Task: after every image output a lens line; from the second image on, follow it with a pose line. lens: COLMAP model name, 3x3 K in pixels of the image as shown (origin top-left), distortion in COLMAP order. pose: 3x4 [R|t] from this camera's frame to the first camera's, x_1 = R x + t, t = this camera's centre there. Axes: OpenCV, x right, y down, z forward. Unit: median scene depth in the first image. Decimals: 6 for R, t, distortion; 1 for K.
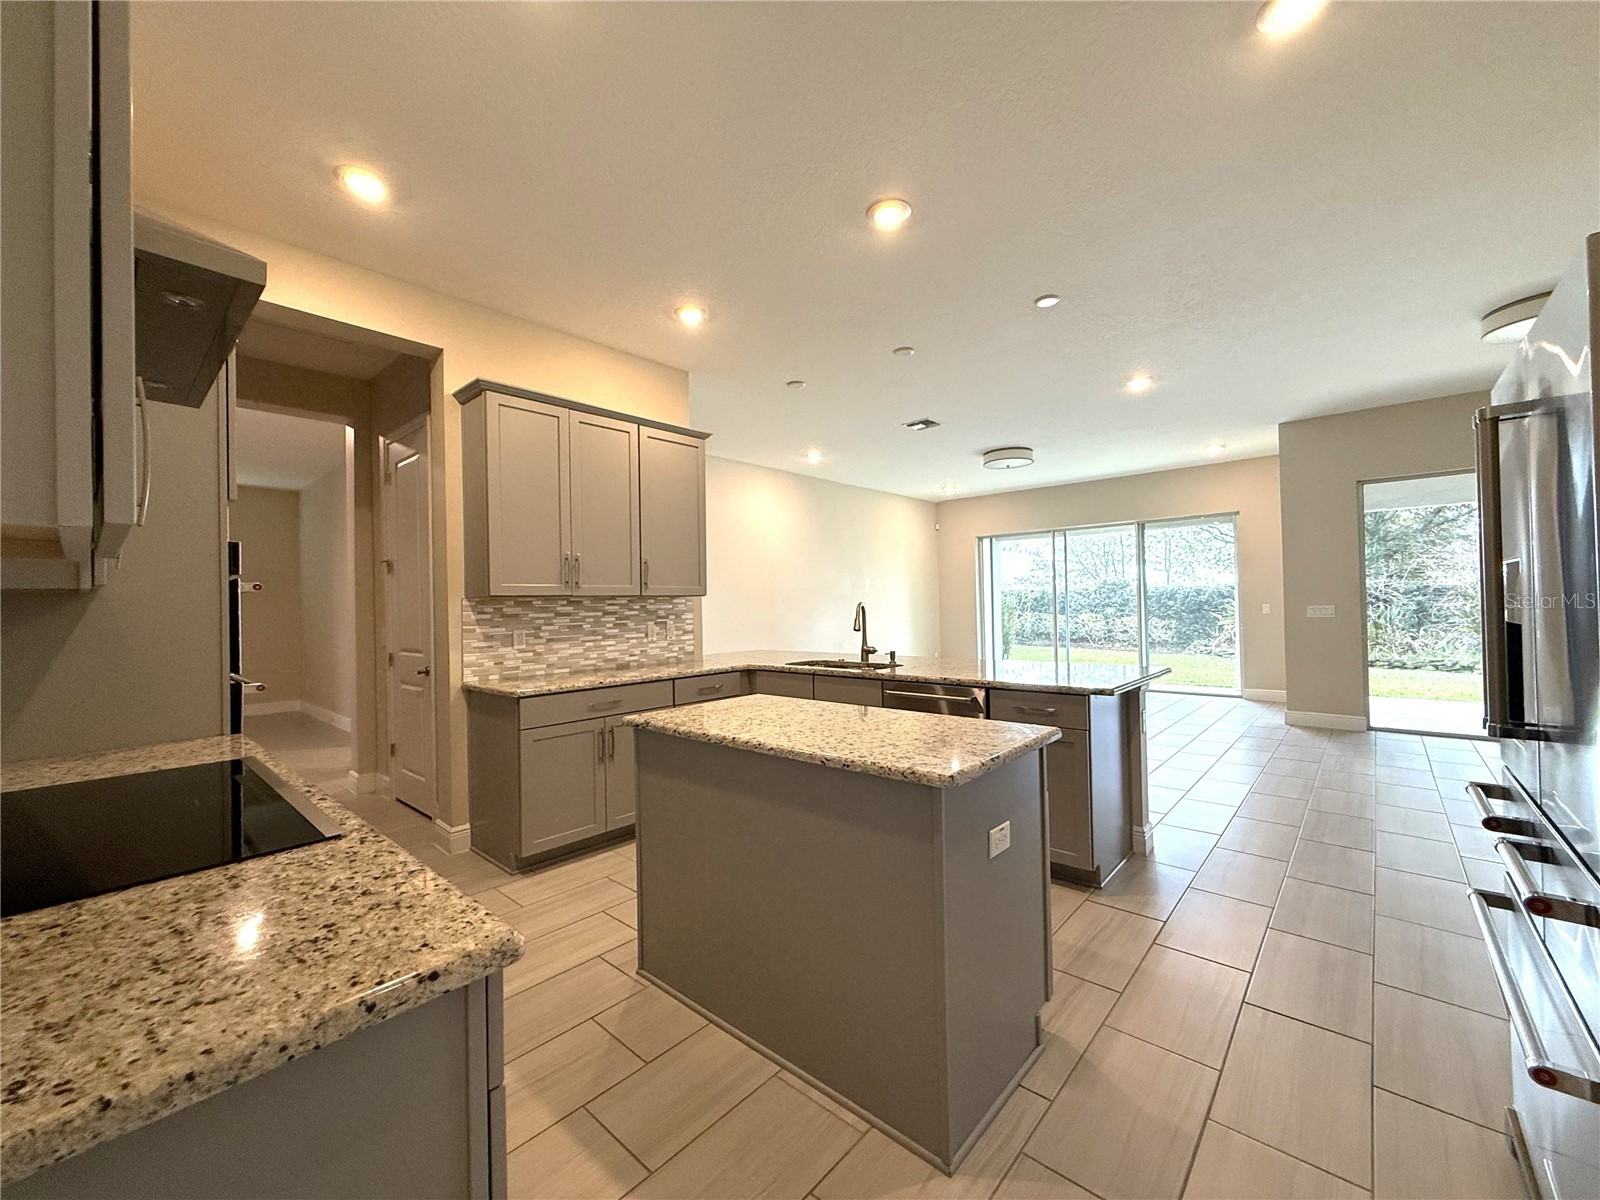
lens RADIAL K [[641.8, 0, 793.3], [0, 641.8, 595.7], [0, 0, 1]] dist [0.000252, 0.000393]
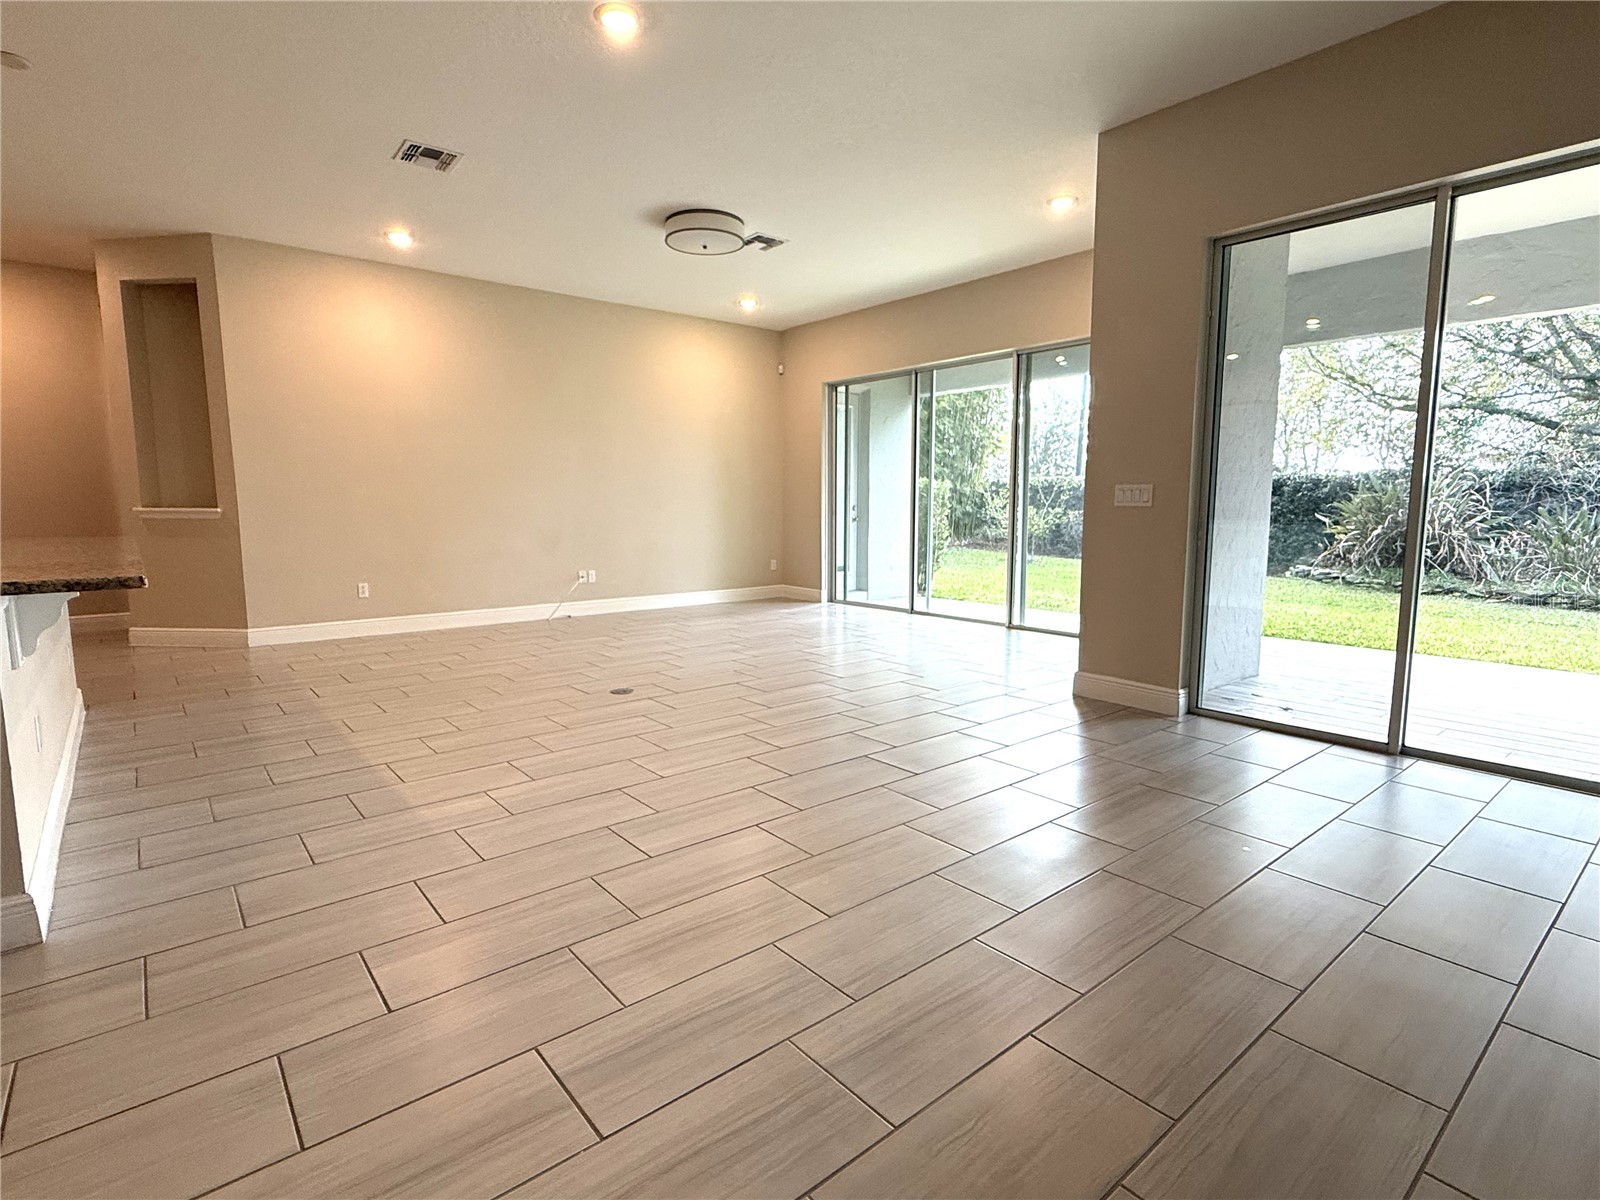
lens RADIAL K [[809.1, 0, 792.3], [0, 809.1, 601.1], [0, 0, 1]] dist [0.001145, 0.000332]
pose [[0.989880, 0.037414, -0.136884, 0.924903], [-0.017970, 0.989901, 0.140616, 0.029976], [0.140762, -0.136733, 0.980556, 0.398311]]
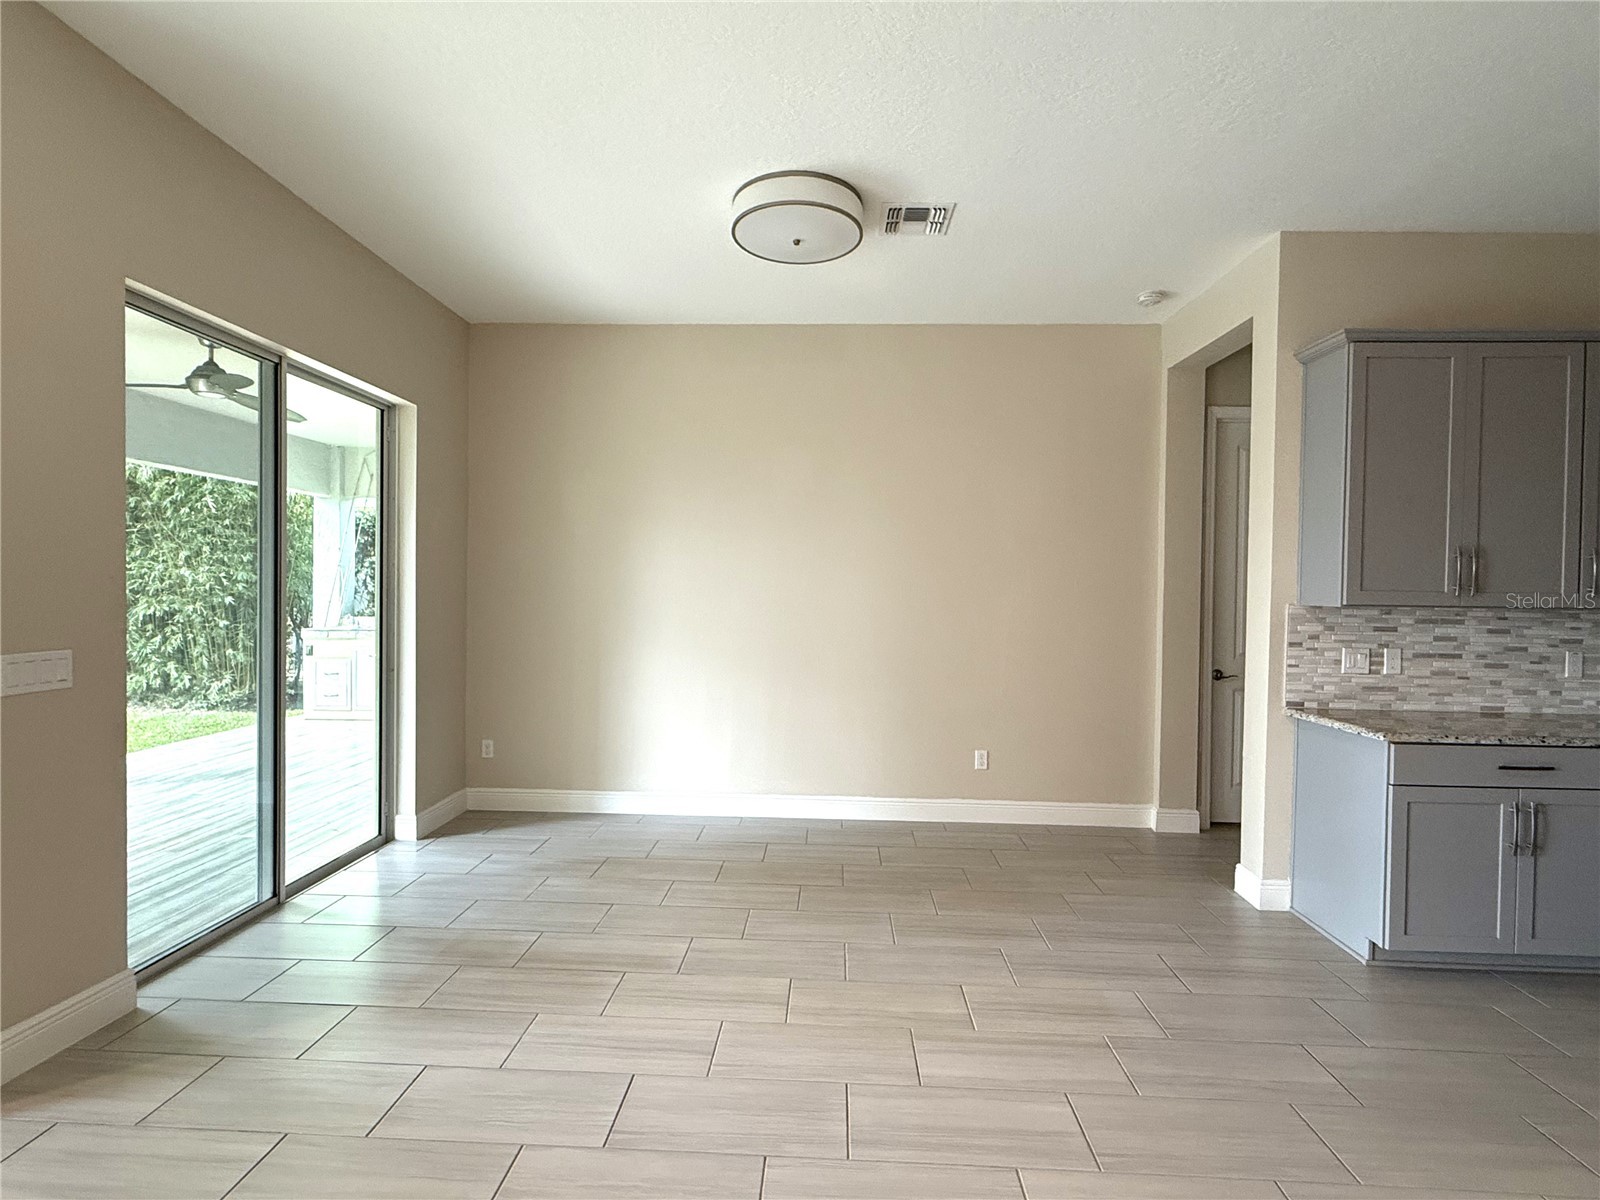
lens RADIAL K [[809.1, 0, 787.0], [0, 809.1, 599.2], [0, 0, 1]] dist [0.001145, 0.000332]
pose [[-0.626871, -0.000680, 0.779123, 0.449441], [-0.013555, 0.999858, -0.010034, -0.018089], [-0.779005, -0.016851, -0.626791, 1.410500]]
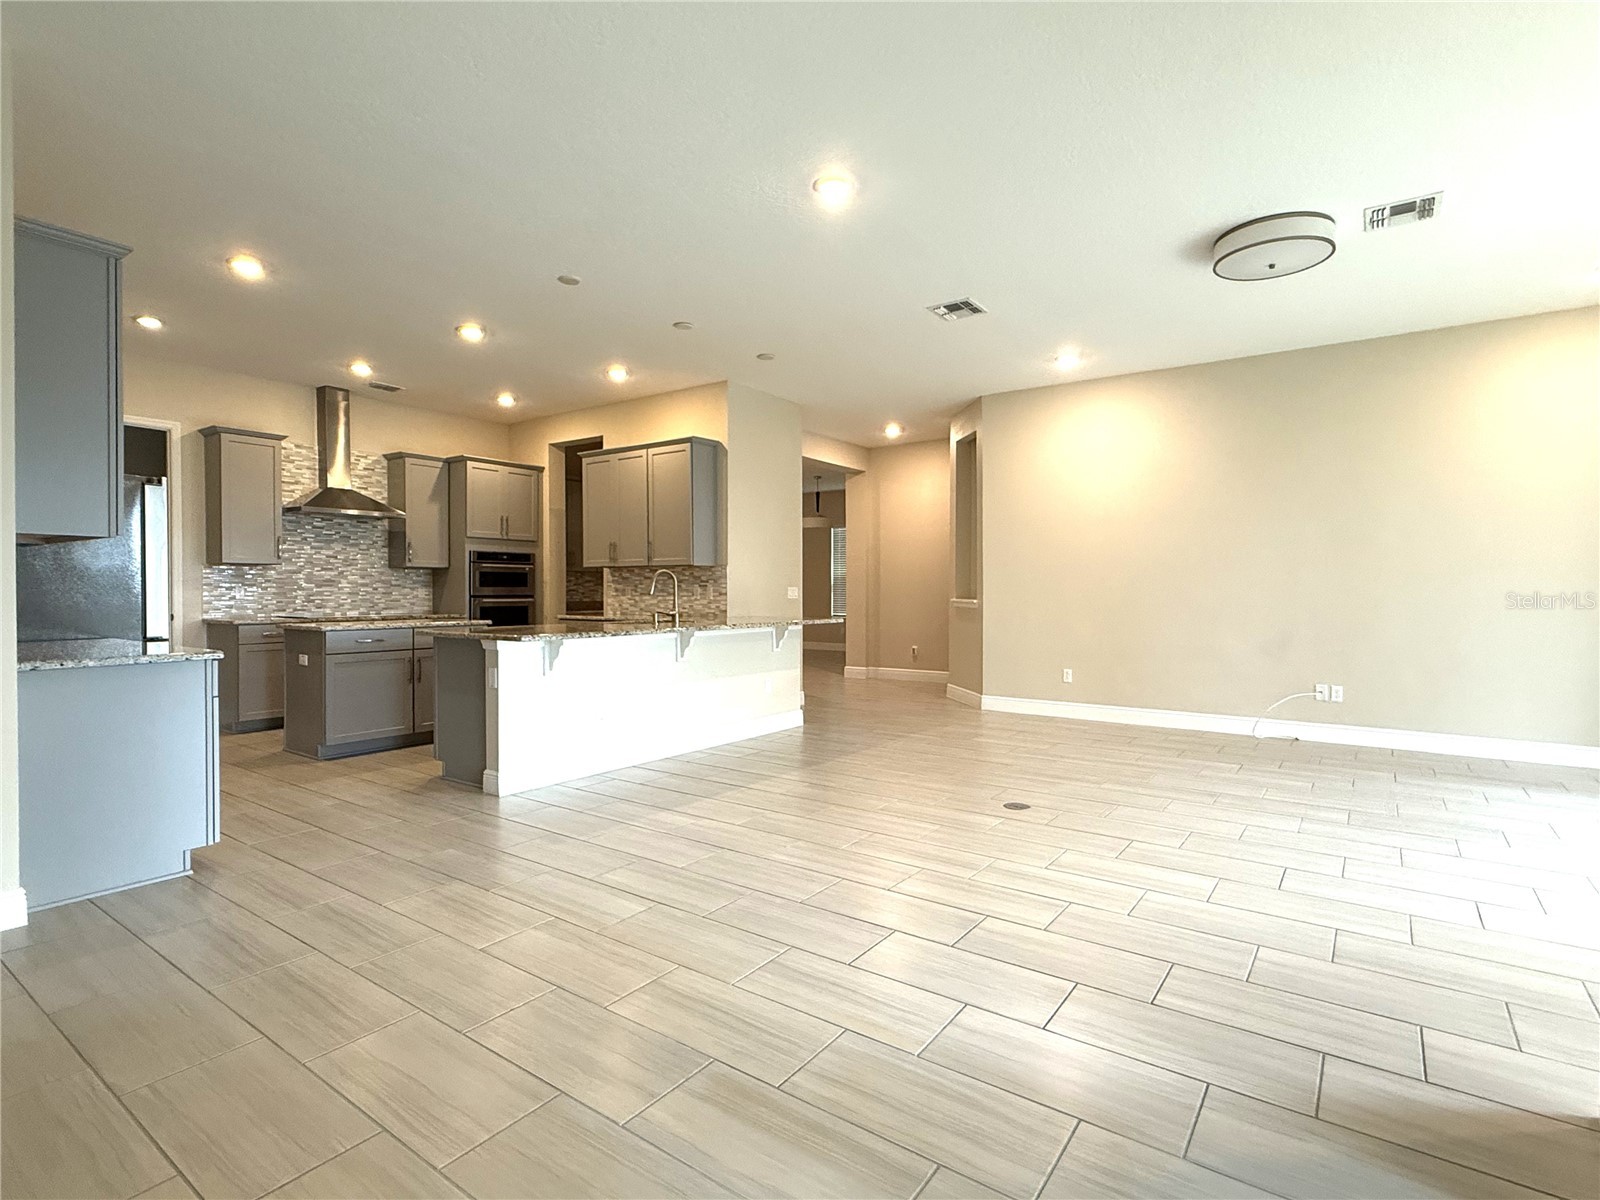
lens RADIAL K [[809.1, 0, 796.8], [0, 809.1, 599.3], [0, 0, 1]] dist [0.001145, 0.000332]
pose [[0.107987, 0.035896, -0.993504, 1.511853], [0.012915, 0.999213, 0.037506, 0.010562], [0.994068, -0.016882, 0.107438, 1.047144]]
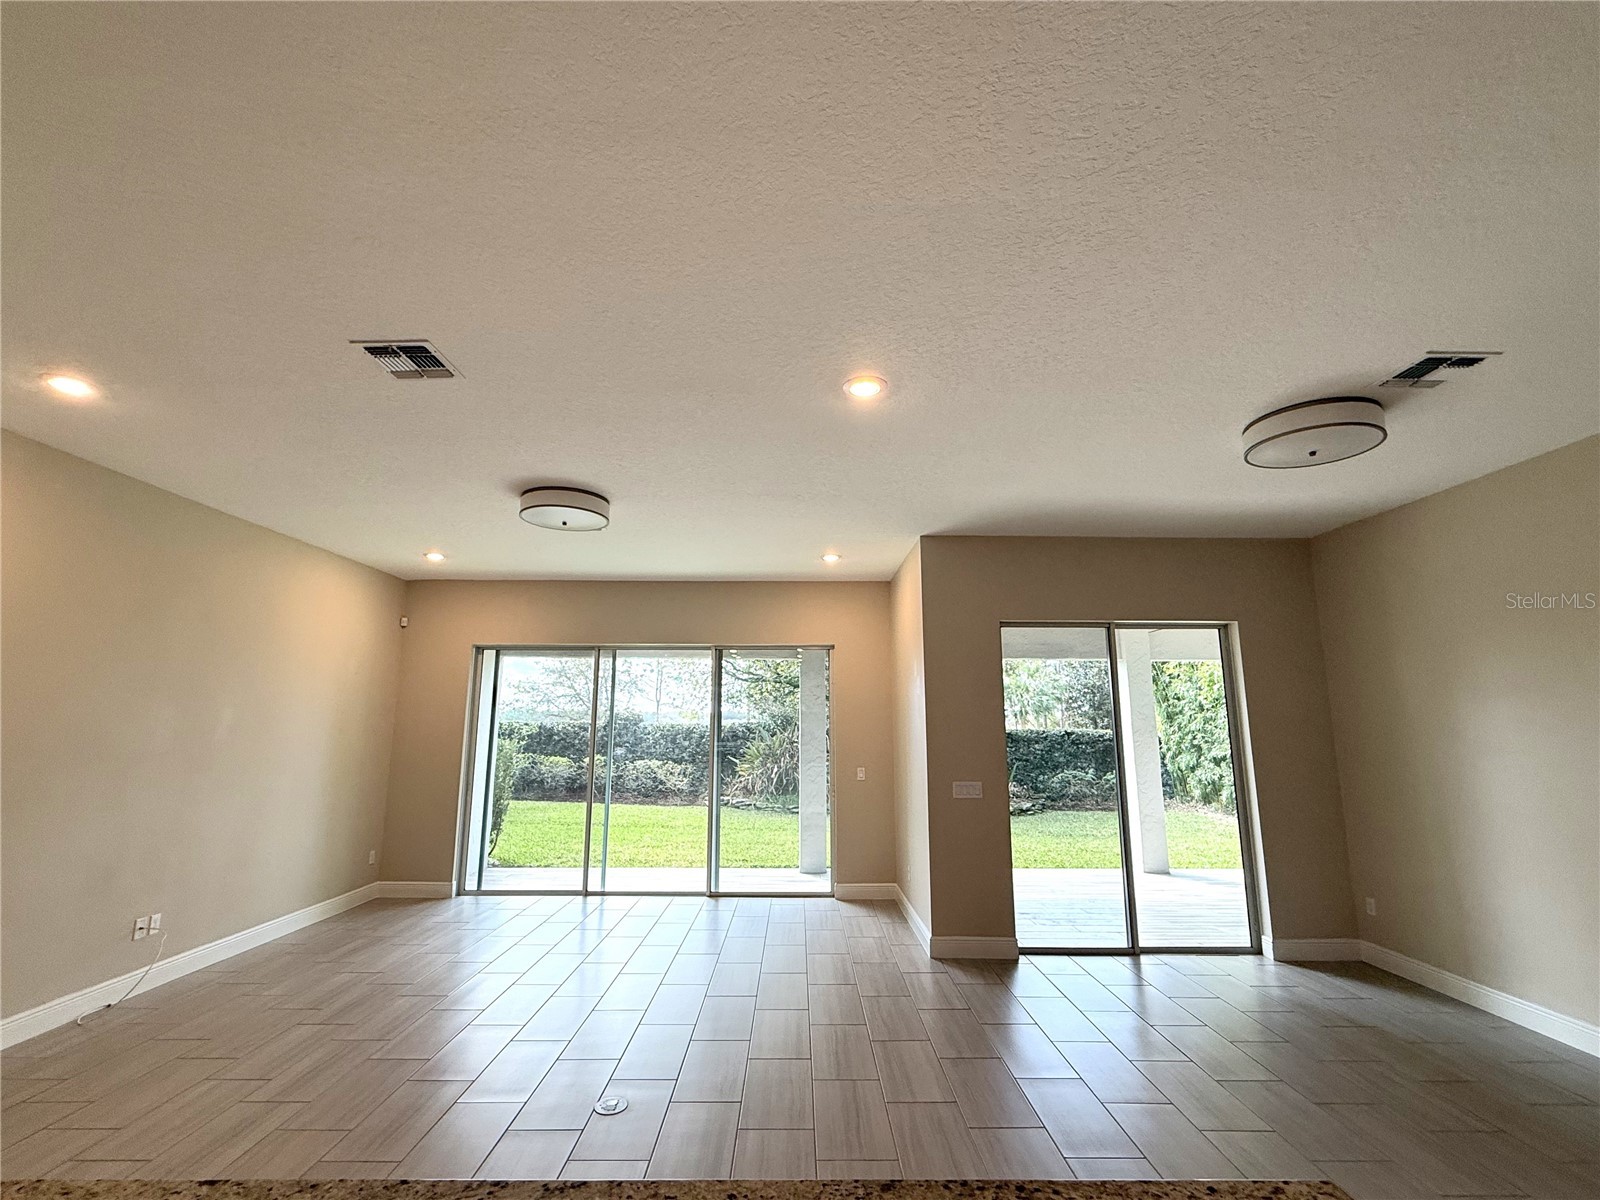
lens RADIAL K [[712.3, 0, 800.0], [0, 712.3, 600.9], [0, 0, 1]] dist [-0.003221, -0.000756]
pose [[0.736194, 0.140090, 0.662112, 0.153838], [-0.028957, 0.983966, -0.175990, -0.060188], [-0.676150, 0.110390, 0.728447, 0.744012]]
